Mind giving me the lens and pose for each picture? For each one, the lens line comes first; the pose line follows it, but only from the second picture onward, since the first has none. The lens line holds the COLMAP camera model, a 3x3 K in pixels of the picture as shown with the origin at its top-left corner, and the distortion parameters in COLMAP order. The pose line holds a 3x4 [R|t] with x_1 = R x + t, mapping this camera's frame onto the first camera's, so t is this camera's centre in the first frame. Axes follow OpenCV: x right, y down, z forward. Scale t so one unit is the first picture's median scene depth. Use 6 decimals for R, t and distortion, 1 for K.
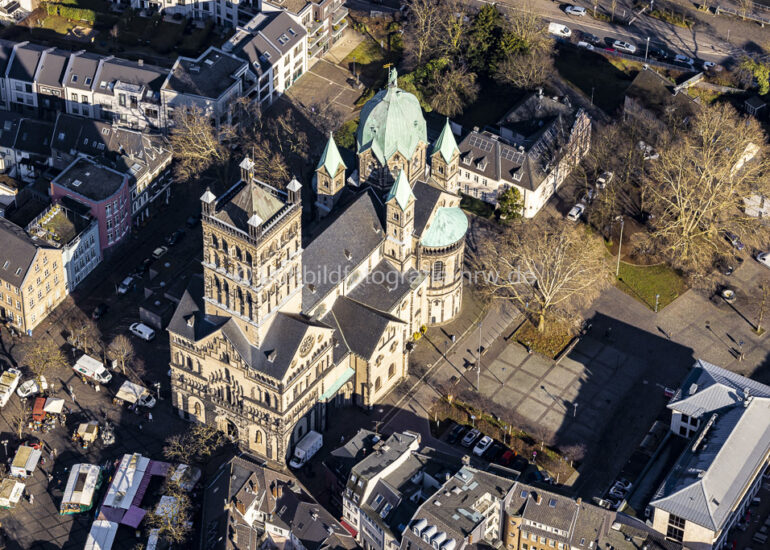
lens RADIAL K [[2499.5, 0, 385.0], [0, 2499.5, 275.0], [0, 0, 1]] dist [-0.163444, -1.611001]
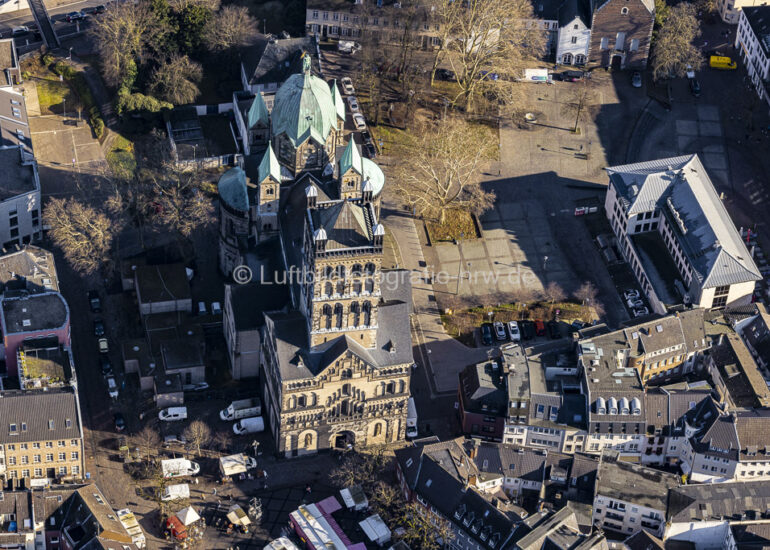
lens RADIAL K [[2362.3, 0, 222.2], [0, 2362.3, 275.7], [0, 0, 1]] dist [-0.161152, -0.056676]
pose [[0.739499, -0.489088, 0.462530, -0.506840], [0.465875, 0.867815, 0.172796, -0.184572], [-0.485903, 0.087698, 0.869602, 0.173389]]
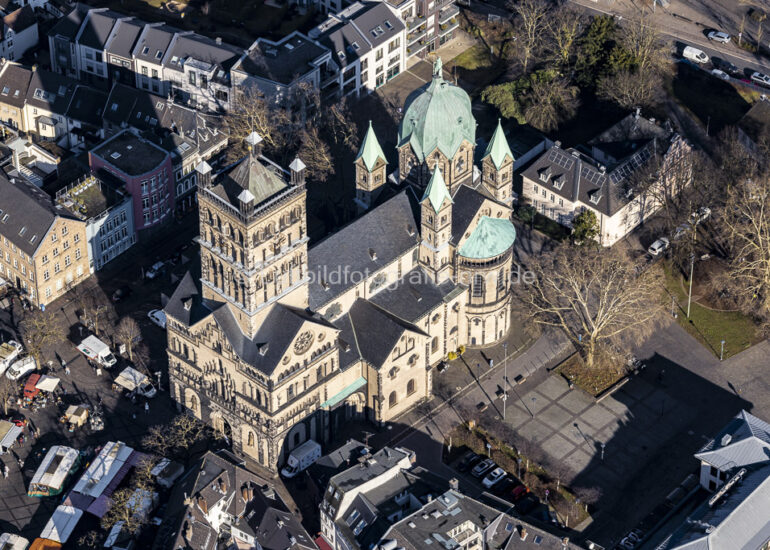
lens RADIAL K [[2827.1, 0, 385.0], [0, 2827.1, 275.0], [0, 0, 1]] dist [-0.089194, -1.632450]
pose [[0.983327, 0.104512, -0.148810, 0.144163], [-0.110709, 0.993272, -0.033968, 0.033911], [0.144259, 0.049876, 0.988282, -0.028420]]
